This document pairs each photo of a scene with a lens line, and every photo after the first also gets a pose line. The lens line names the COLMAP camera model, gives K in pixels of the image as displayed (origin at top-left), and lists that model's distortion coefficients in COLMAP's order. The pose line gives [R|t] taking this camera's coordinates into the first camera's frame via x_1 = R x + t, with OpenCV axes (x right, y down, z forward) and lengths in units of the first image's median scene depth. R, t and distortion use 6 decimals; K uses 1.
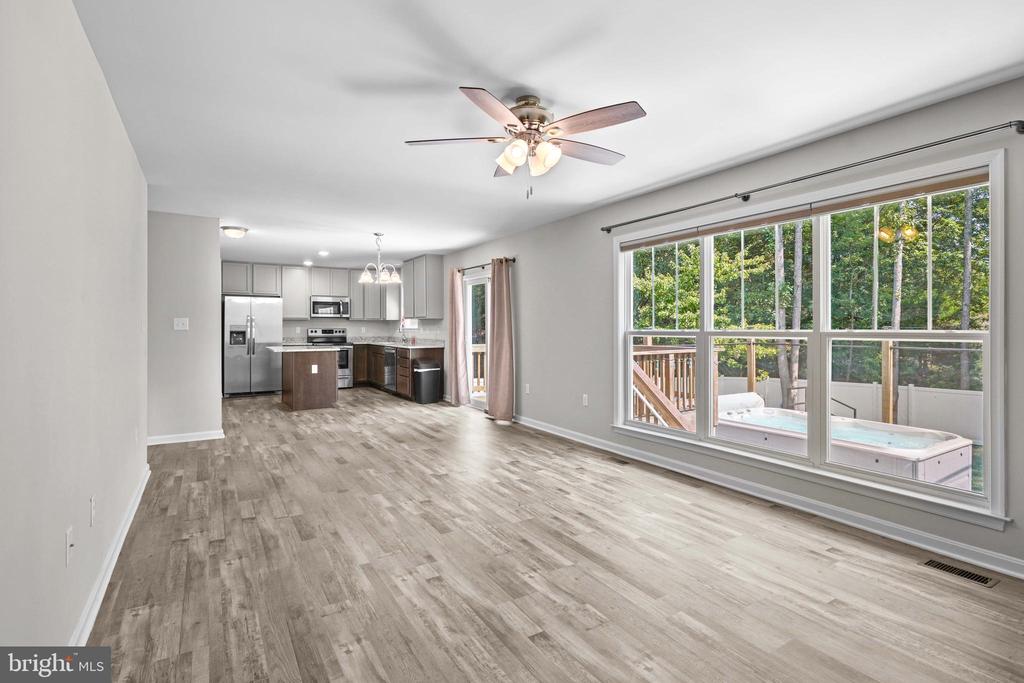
lens RADIAL K [[497.3, 0, 516.0], [0, 497.3, 326.1], [0, 0, 1]] dist [-0.000512, -0.000081]
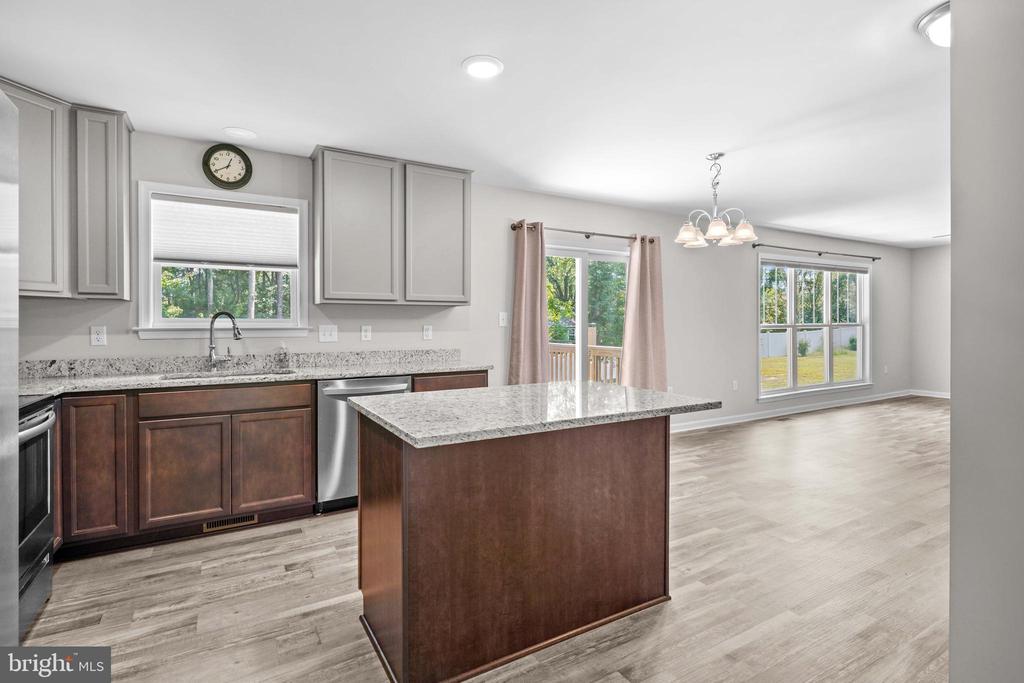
lens RADIAL K [[497.3, 0, 516.0], [0, 497.3, 326.1], [0, 0, 1]] dist [-0.000512, -0.000081]
pose [[0.027647, -0.000999, 0.999617, -0.585964], [0.004862, 0.999988, 0.000864, 0.004272], [-0.999606, 0.004836, 0.027652, 0.839221]]
